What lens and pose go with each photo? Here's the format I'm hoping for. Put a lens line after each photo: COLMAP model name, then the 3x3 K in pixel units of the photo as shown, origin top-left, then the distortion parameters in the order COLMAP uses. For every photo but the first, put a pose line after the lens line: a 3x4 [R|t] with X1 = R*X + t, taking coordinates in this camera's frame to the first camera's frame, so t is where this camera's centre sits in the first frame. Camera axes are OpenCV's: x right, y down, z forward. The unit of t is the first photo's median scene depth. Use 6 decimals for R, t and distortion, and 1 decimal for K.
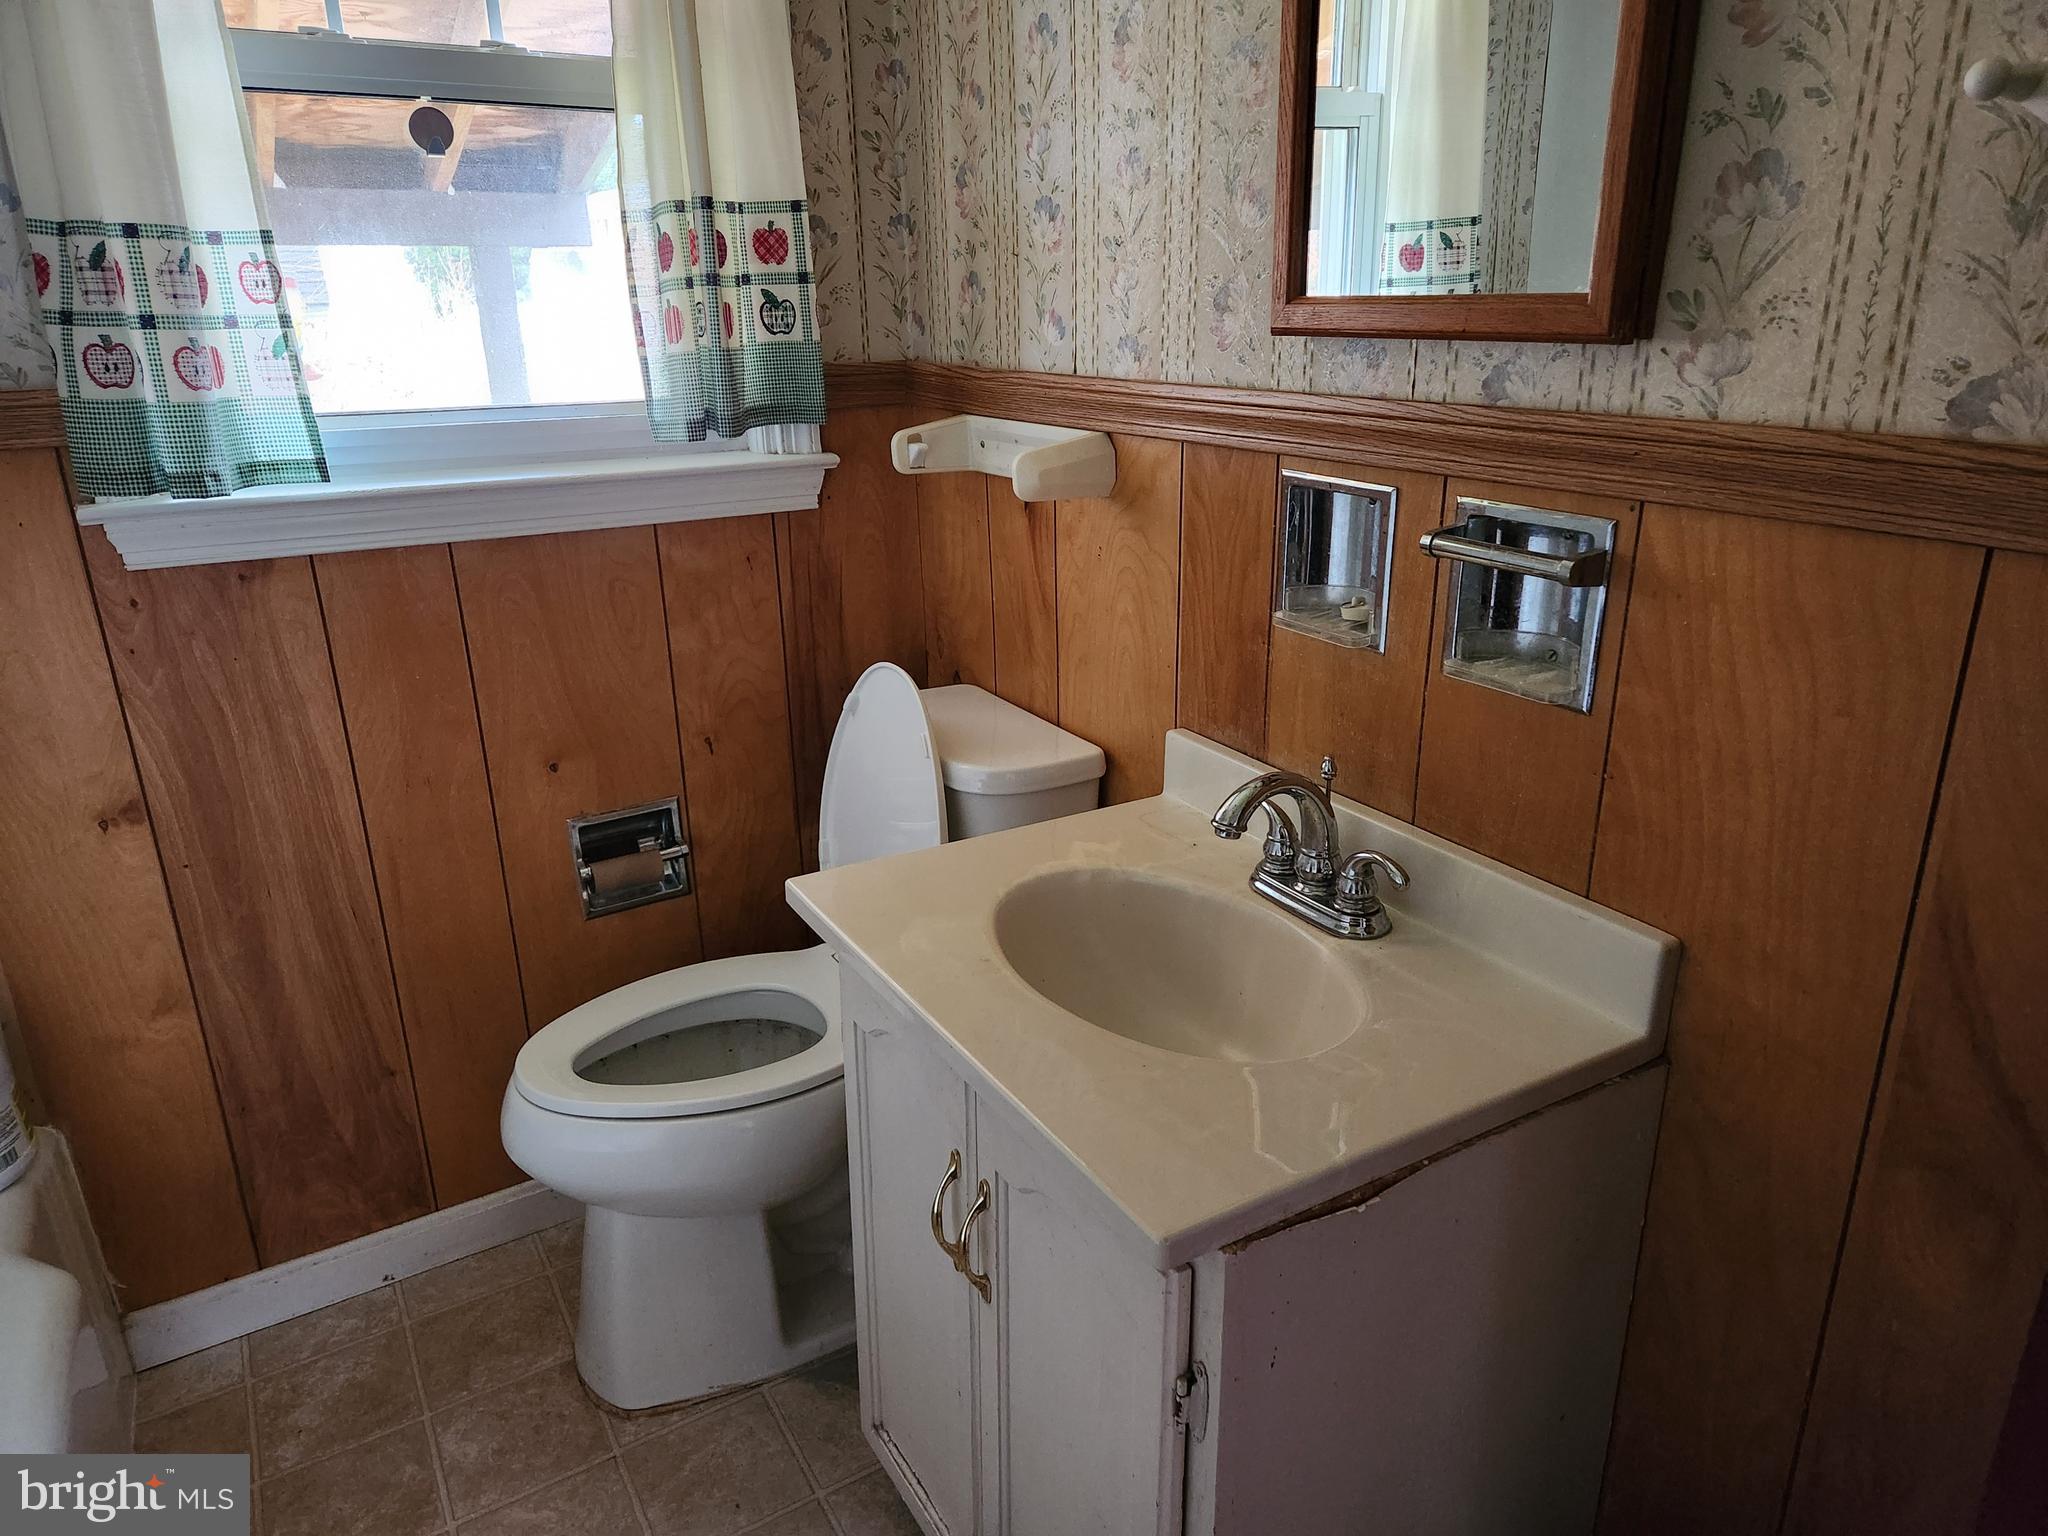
lens RADIAL K [[1371.1, 0, 1036.0], [0, 1371.1, 780.4], [0, 0, 1]] dist [0.073655, -0.061162]
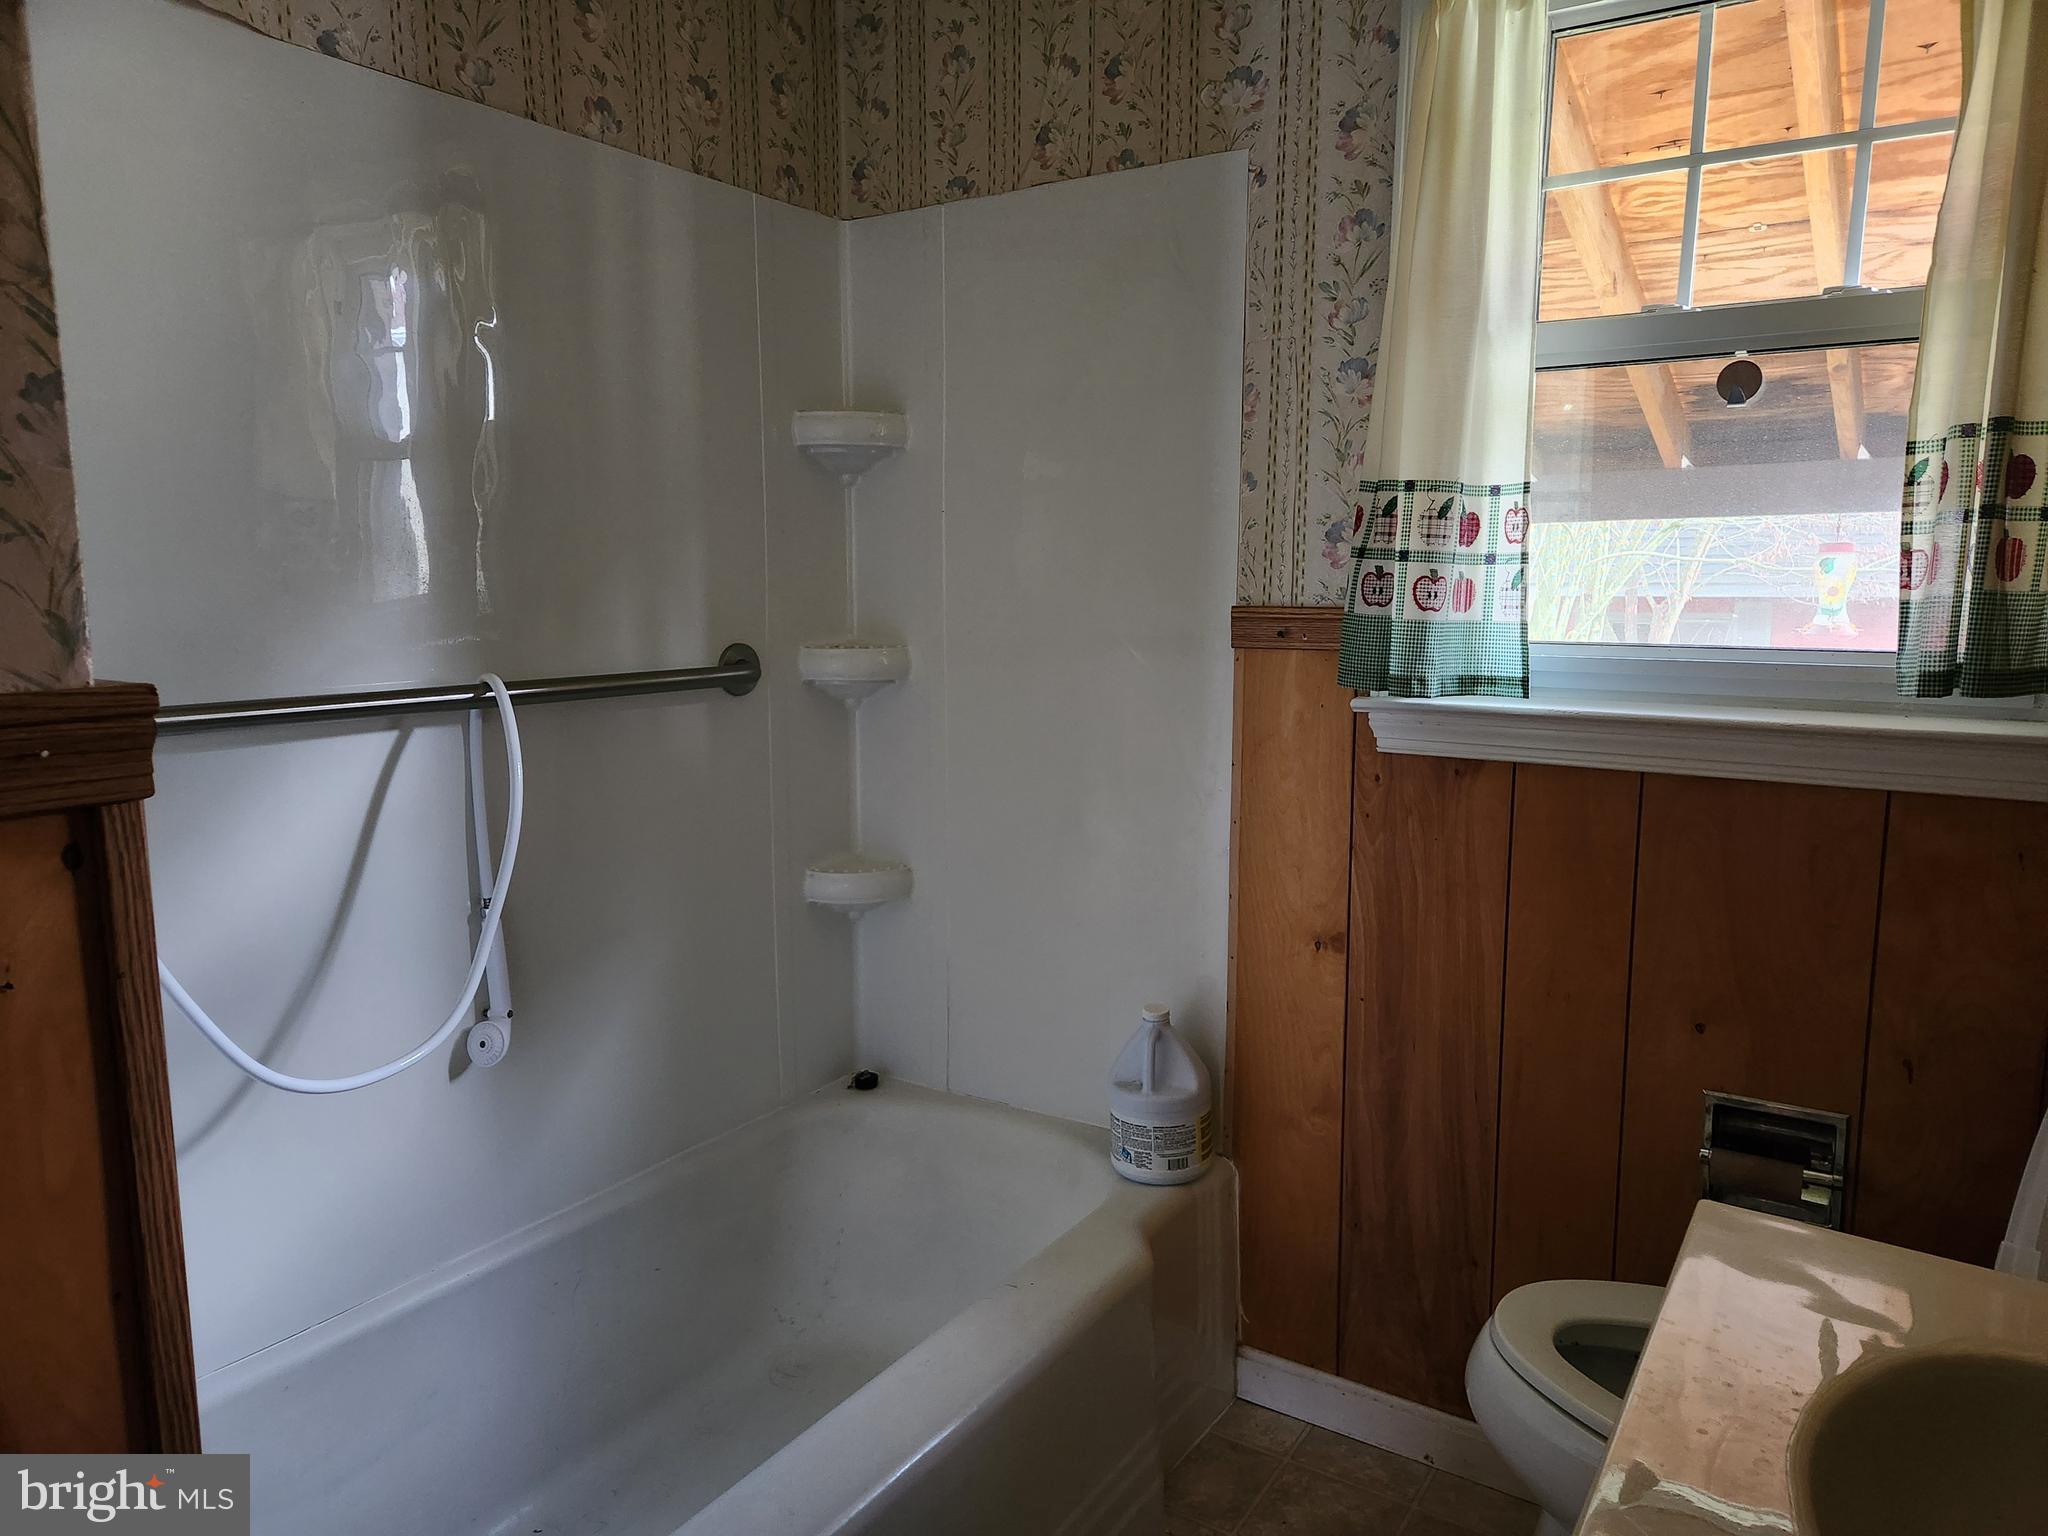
lens RADIAL K [[1371.1, 0, 1036.0], [0, 1371.1, 780.4], [0, 0, 1]] dist [0.073655, -0.061162]
pose [[0.422152, 0.149383, -0.894132, 0.313692], [-0.315043, 0.949027, 0.009812, -0.041970], [0.850021, 0.277548, 0.447696, 0.202995]]
